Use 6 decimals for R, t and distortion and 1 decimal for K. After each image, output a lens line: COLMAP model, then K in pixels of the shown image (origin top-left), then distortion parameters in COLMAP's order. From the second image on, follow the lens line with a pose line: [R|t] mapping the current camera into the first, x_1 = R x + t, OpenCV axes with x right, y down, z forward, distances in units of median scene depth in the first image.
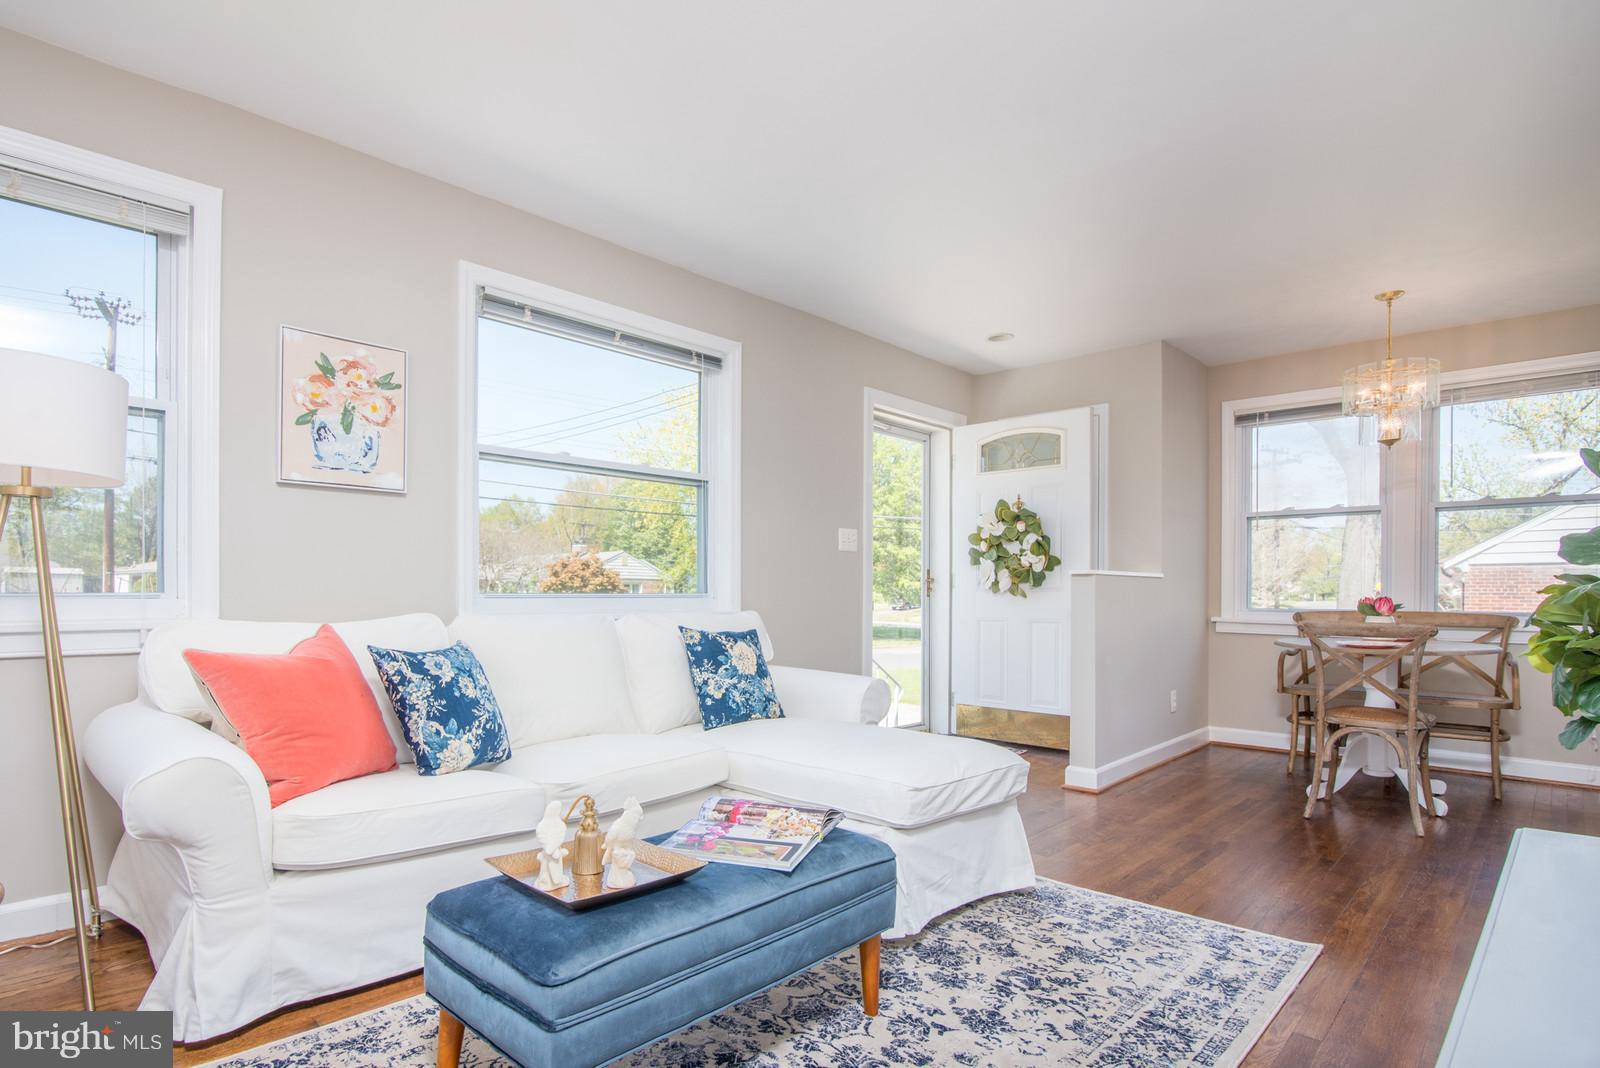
lens RADIAL K [[803.5, 0, 795.1], [0, 803.5, 587.1], [0, 0, 1]] dist [-0.012679, -0.001011]
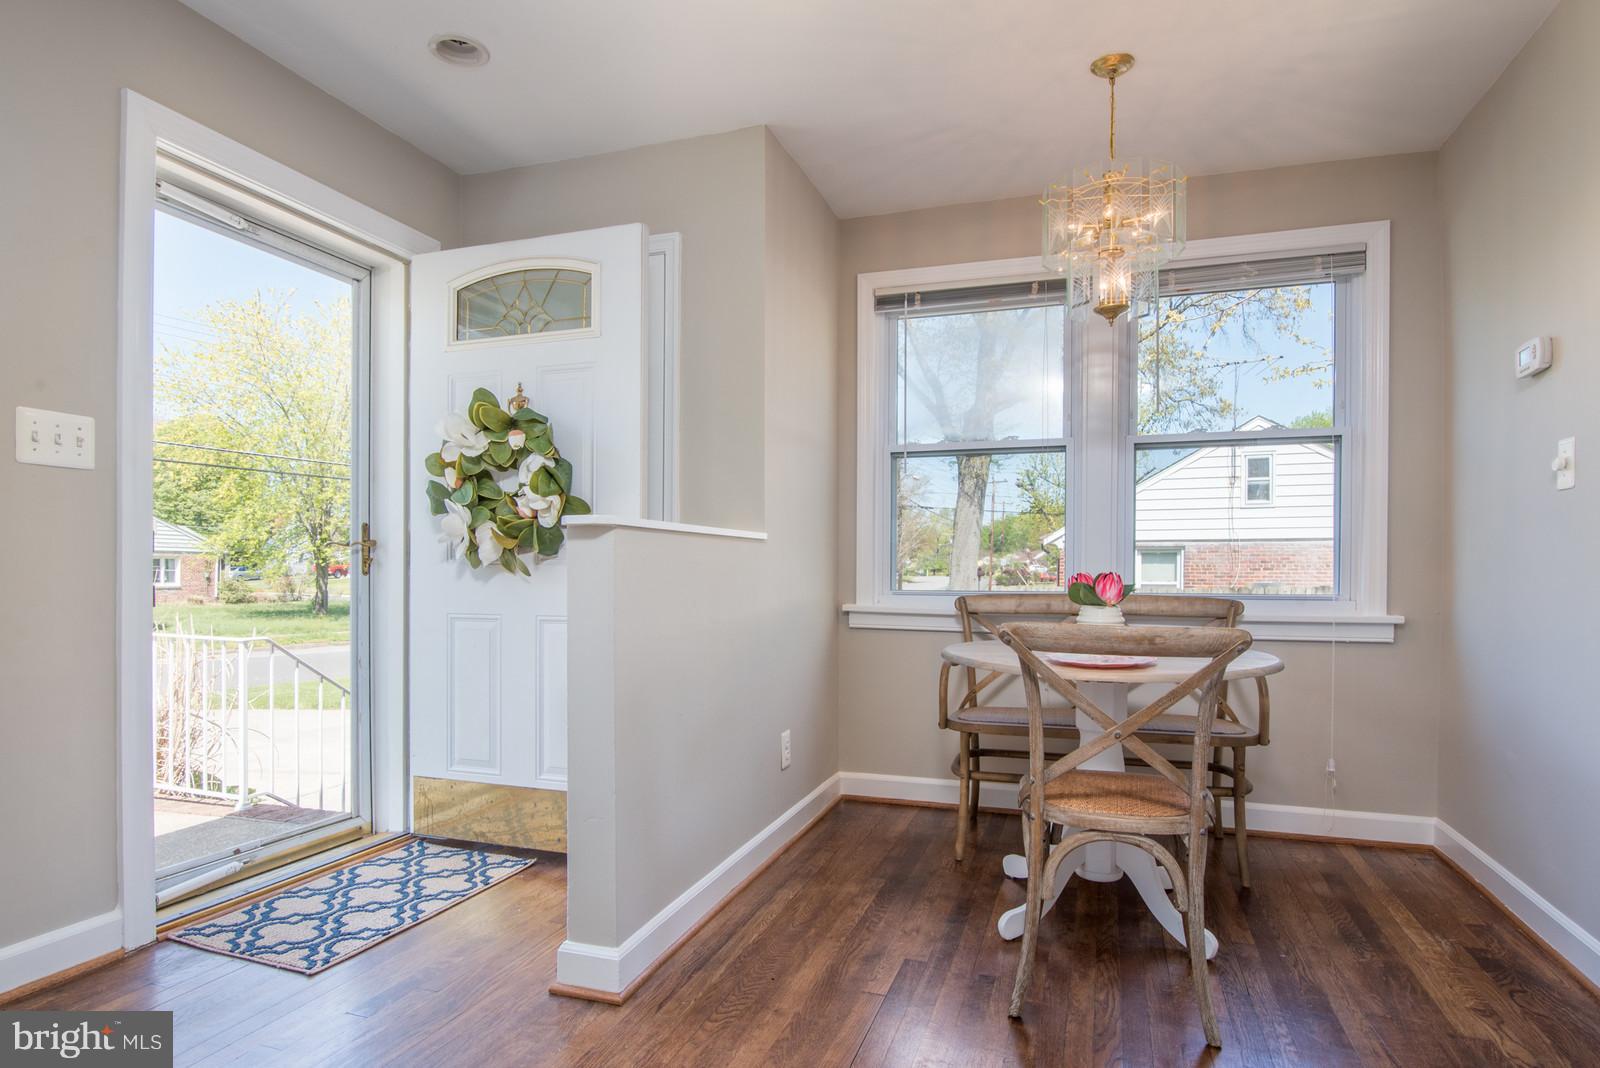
lens RADIAL K [[875.9, 0, 802.0], [0, 875.9, 562.1], [0, 0, 1]] dist [-0.038799, -0.000307]
pose [[0.908667, 0.001443, 0.417518, 0.213253], [-0.000869, 0.999998, -0.001566, 0.004493], [-0.417520, 0.001061, 0.908667, 0.406939]]
